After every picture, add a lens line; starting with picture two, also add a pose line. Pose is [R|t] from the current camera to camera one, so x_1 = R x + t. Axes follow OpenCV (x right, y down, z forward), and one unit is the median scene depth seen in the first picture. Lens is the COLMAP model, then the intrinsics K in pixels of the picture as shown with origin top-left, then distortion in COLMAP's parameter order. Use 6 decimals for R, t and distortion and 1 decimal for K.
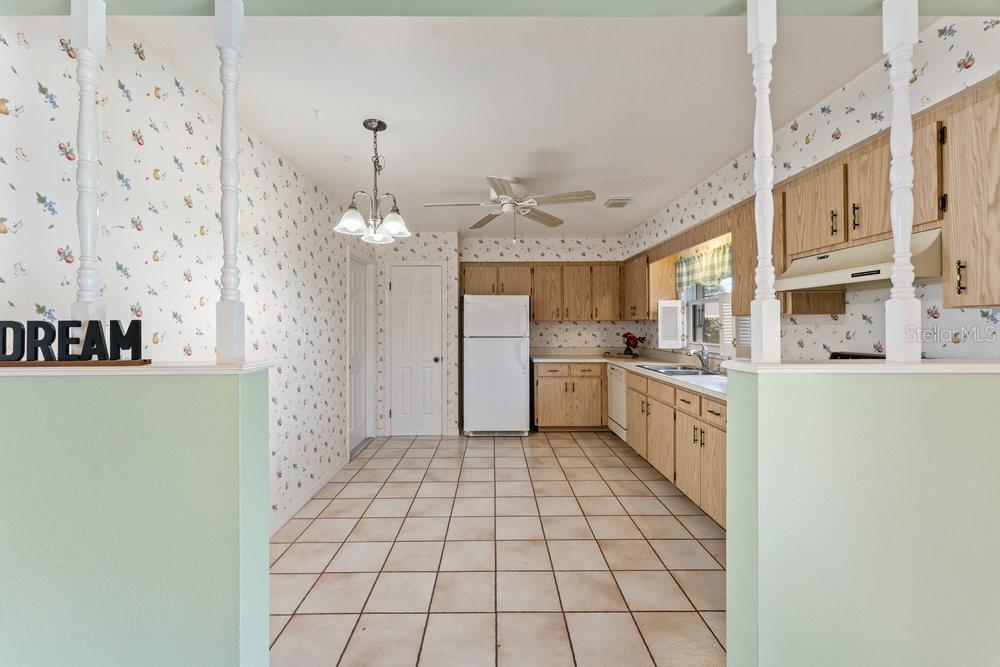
lens RADIAL K [[399.2, 0, 496.1], [0, 399.2, 323.7], [0, 0, 1]] dist [0.001256, 0.000003]
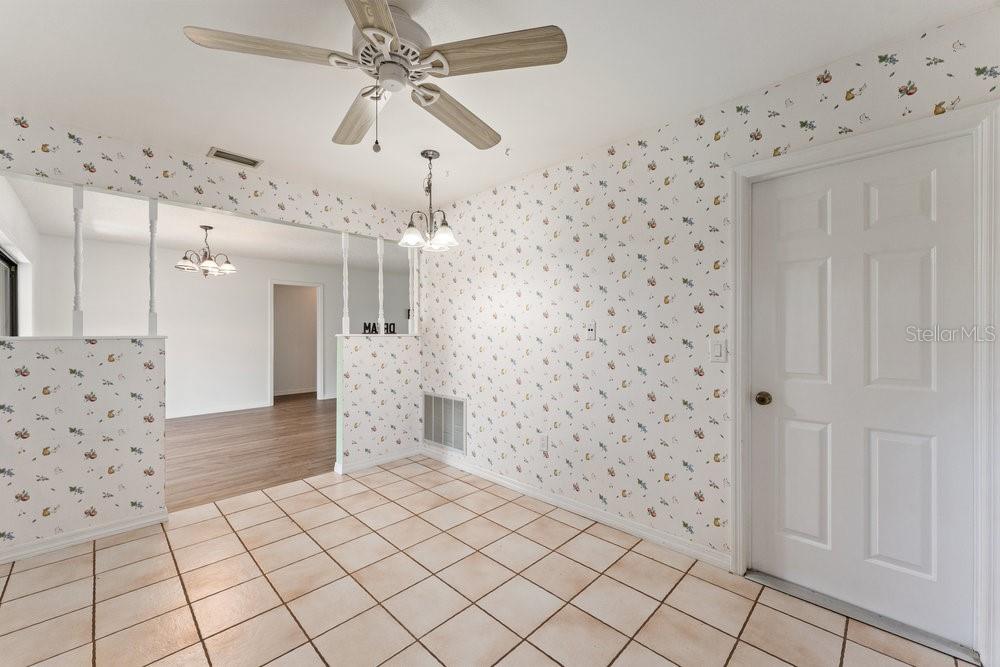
lens RADIAL K [[399.2, 0, 484.8], [0, 399.2, 330.3], [0, 0, 1]] dist [0.001256, 0.000003]
pose [[-0.723008, 0.002612, -0.690834, 0.278917], [0.006568, 0.999974, -0.003093, 0.025865], [0.690808, -0.006774, -0.723006, 1.359484]]
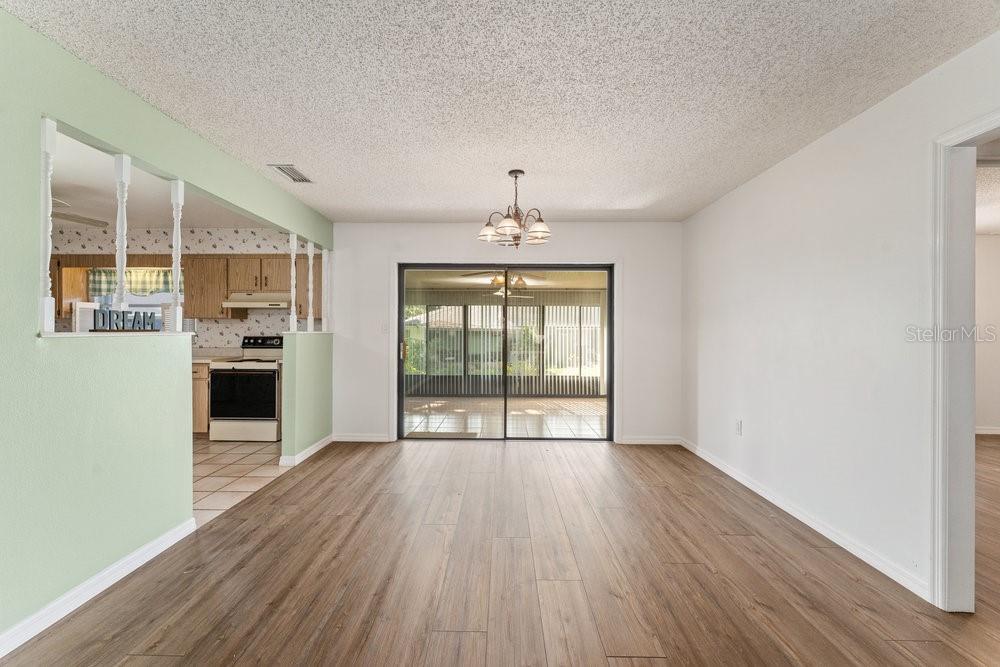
lens RADIAL K [[399.2, 0, 495.7], [0, 399.2, 330.6], [0, 0, 1]] dist [0.001256, 0.000003]
pose [[0.023670, 0.004484, 0.999710, -0.926176], [-0.007345, 0.999964, -0.004311, 0.027054], [-0.999693, -0.007240, 0.023703, -0.306031]]
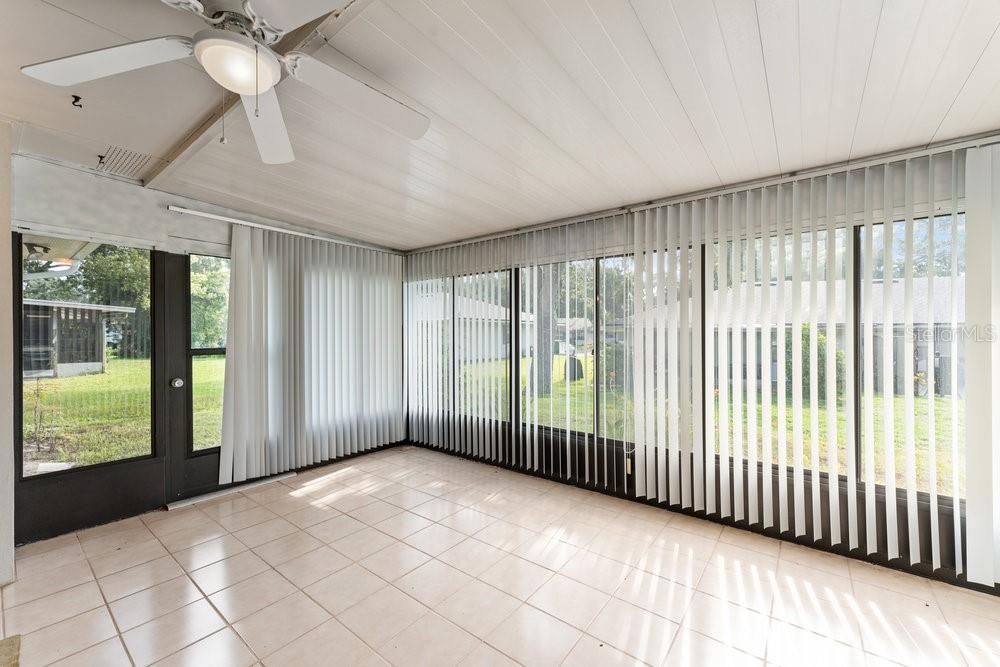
lens RADIAL K [[399.2, 0, 487.5], [0, 399.2, 339.6], [0, 0, 1]] dist [0.001256, 0.000003]
pose [[0.626906, -0.009429, 0.779038, 0.661683], [-0.001050, 0.999916, 0.012947, 0.048430], [-0.779094, -0.008935, 0.626843, -0.711983]]
